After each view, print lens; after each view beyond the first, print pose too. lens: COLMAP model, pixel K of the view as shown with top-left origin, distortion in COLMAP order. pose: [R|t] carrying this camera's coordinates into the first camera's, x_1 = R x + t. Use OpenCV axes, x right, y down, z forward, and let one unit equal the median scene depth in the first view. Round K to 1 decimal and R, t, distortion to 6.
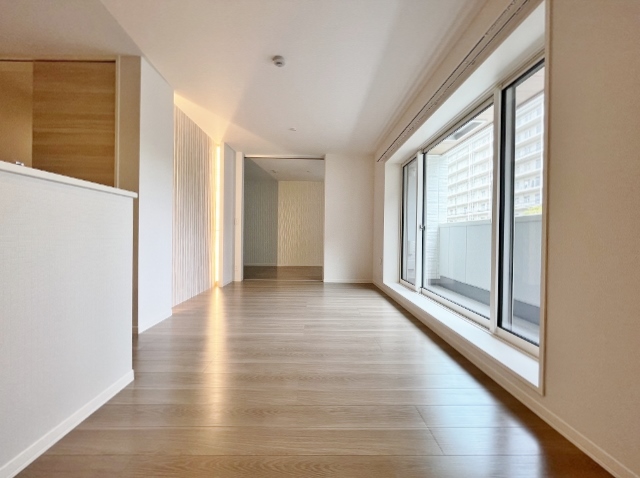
lens RADIAL K [[258.0, 0, 318.1], [0, 258.0, 237.2], [0, 0, 1]] dist [-0.002984, -0.000352]
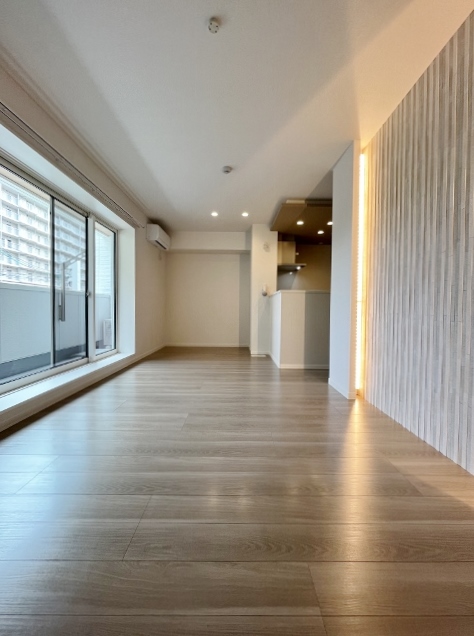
lens RADIAL K [[256.4, 0, 238.3], [0, 256.4, 314.7], [0, 0, 1]] dist [-0.002984, -0.000352]
pose [[-0.999669, -0.016630, 0.019608, -0.219074], [-0.016144, 0.999565, 0.024681, -0.007832], [-0.020010, 0.024356, -0.999503, 1.994278]]
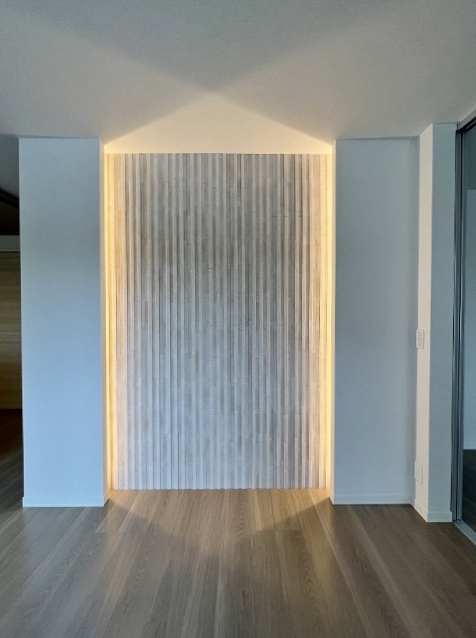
lens RADIAL K [[257.2, 0, 239.3], [0, 257.2, 317.9], [0, 0, 1]] dist [-0.002984, -0.000352]
pose [[-0.013680, 0.010592, -0.999850, 0.039480], [-0.003610, 0.999937, 0.010642, -0.172001], [0.999900, 0.003756, -0.013641, 1.420902]]
